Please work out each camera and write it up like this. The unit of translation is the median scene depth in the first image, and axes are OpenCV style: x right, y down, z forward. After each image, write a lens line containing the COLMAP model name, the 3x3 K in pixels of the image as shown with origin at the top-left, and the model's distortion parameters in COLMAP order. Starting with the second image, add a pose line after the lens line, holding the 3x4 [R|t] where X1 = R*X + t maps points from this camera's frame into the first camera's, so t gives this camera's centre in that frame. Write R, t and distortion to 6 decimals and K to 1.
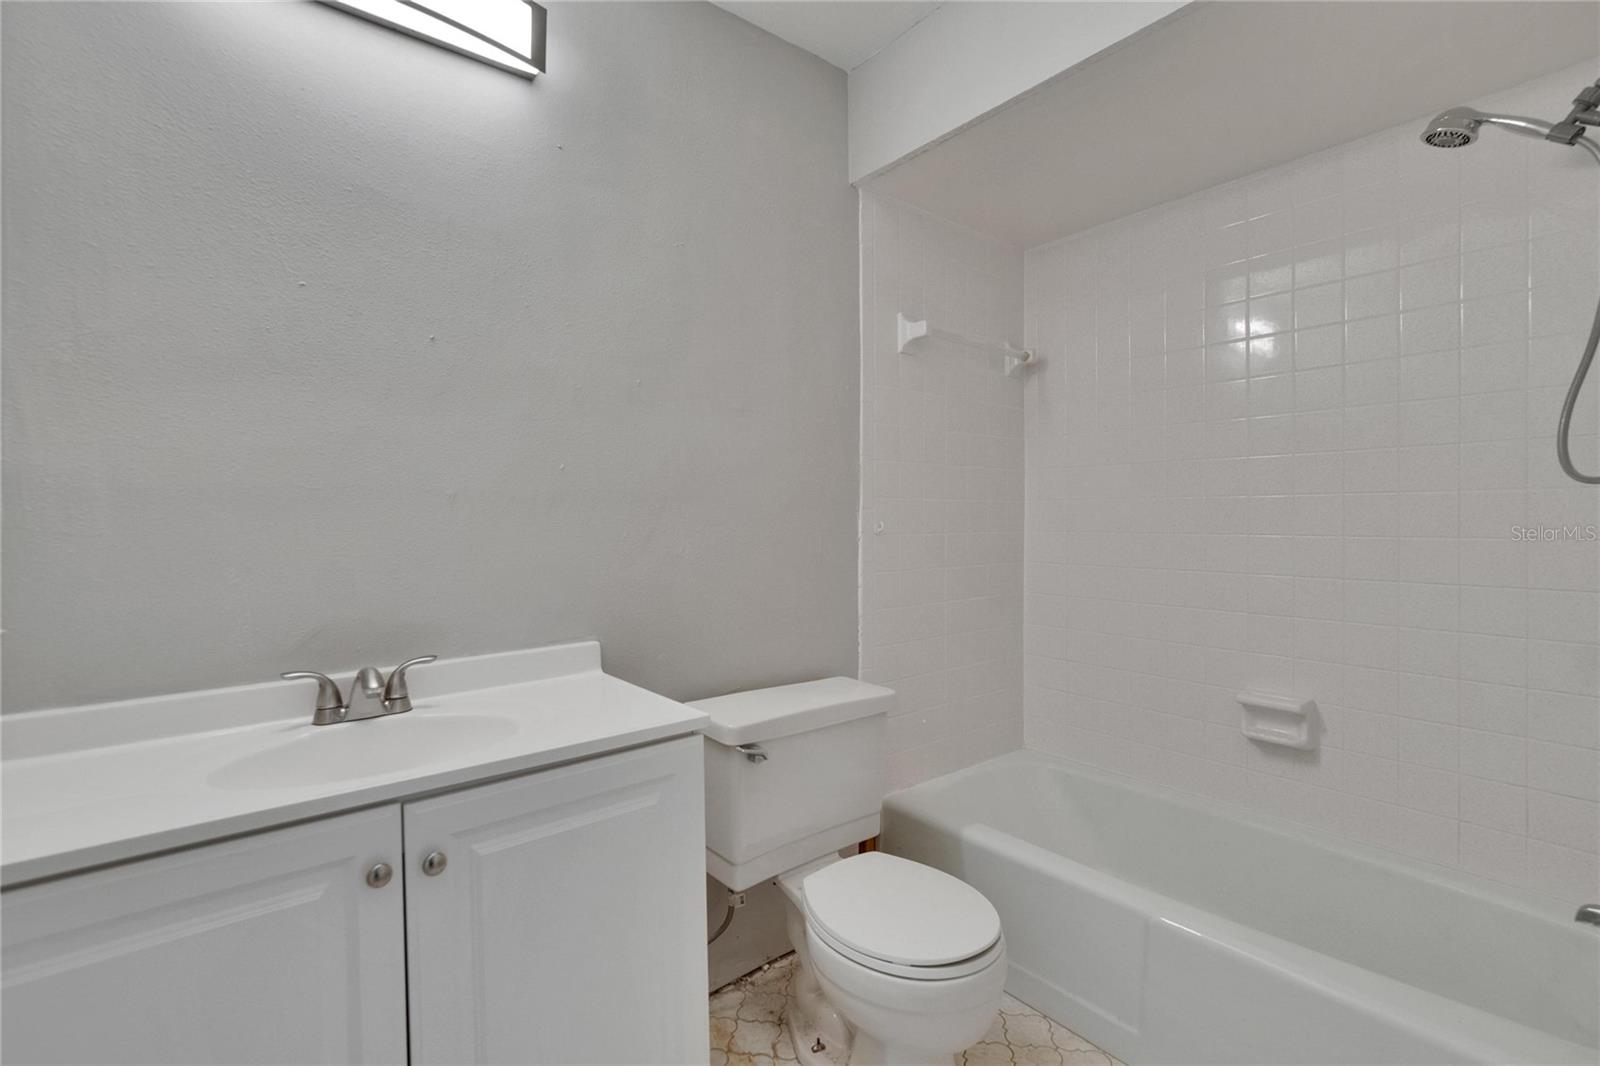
lens RADIAL K [[715.1, 0, 790.9], [0, 715.1, 537.0], [0, 0, 1]] dist [-0.000196, -0.000131]
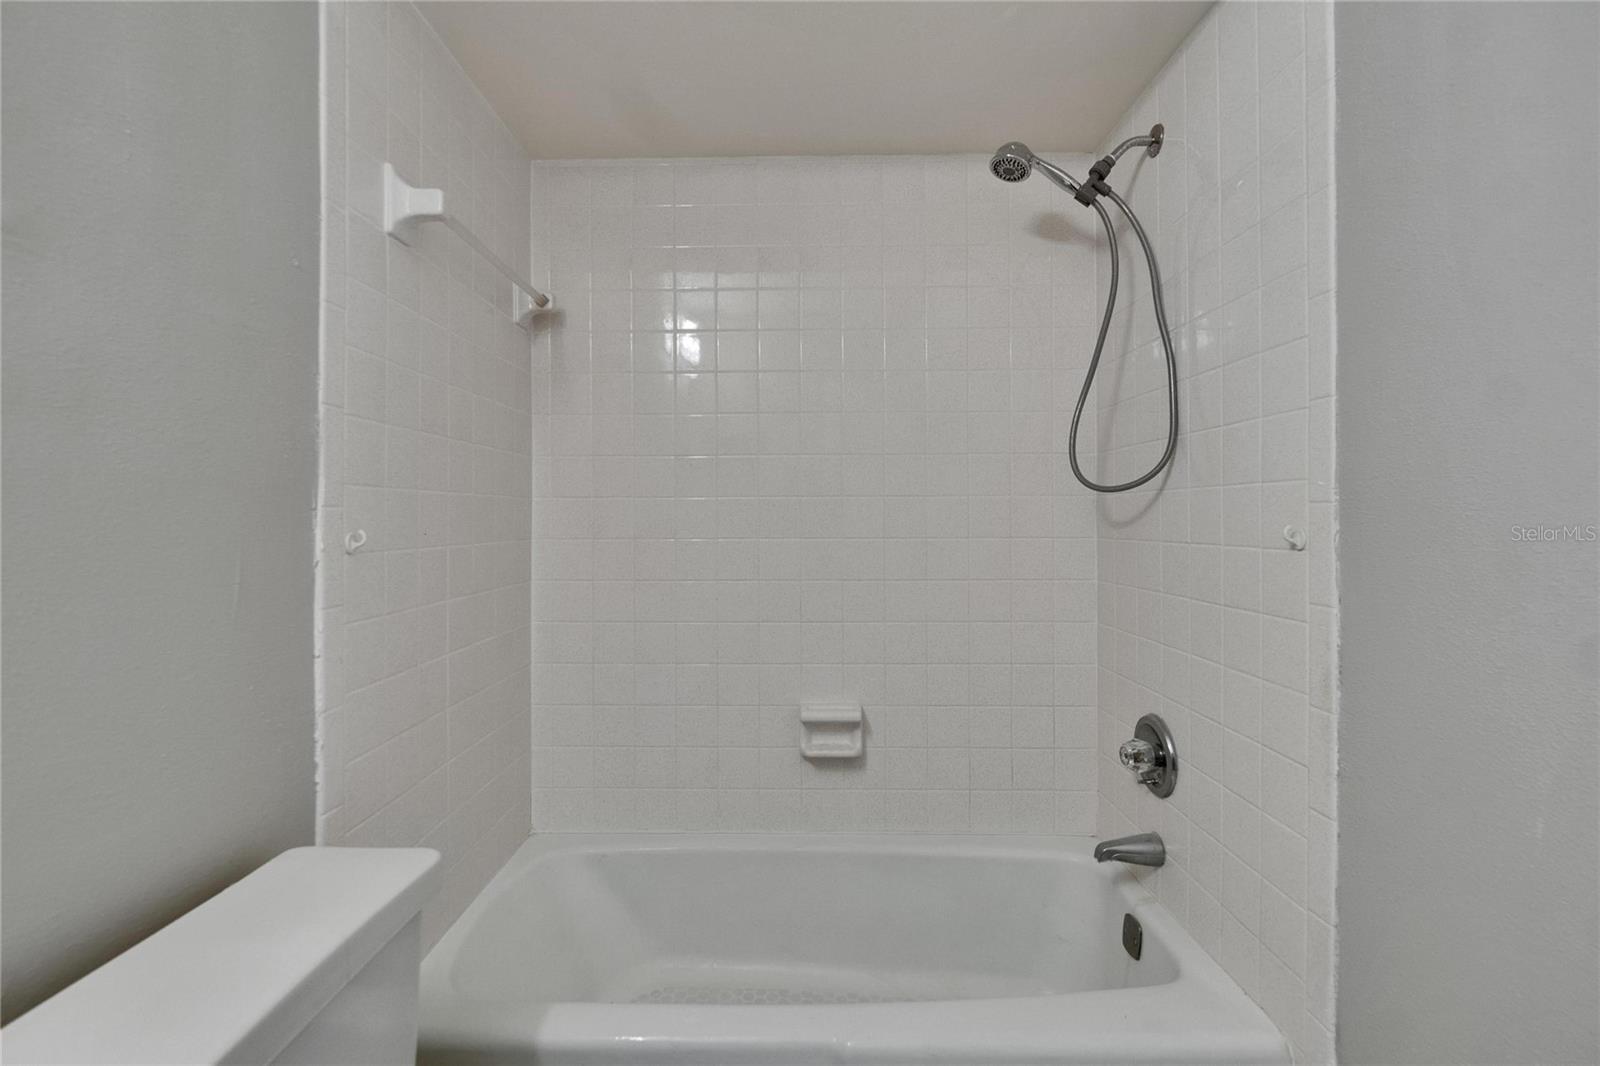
lens RADIAL K [[714.2, 0, 804.4], [0, 714.2, 521.5], [0, 0, 1]] dist [0.001172, 0.000373]
pose [[0.639283, -0.003583, 0.768964, -0.078559], [0.021694, 0.999675, -0.013378, -0.013632], [-0.768666, 0.025234, 0.639153, 0.408225]]
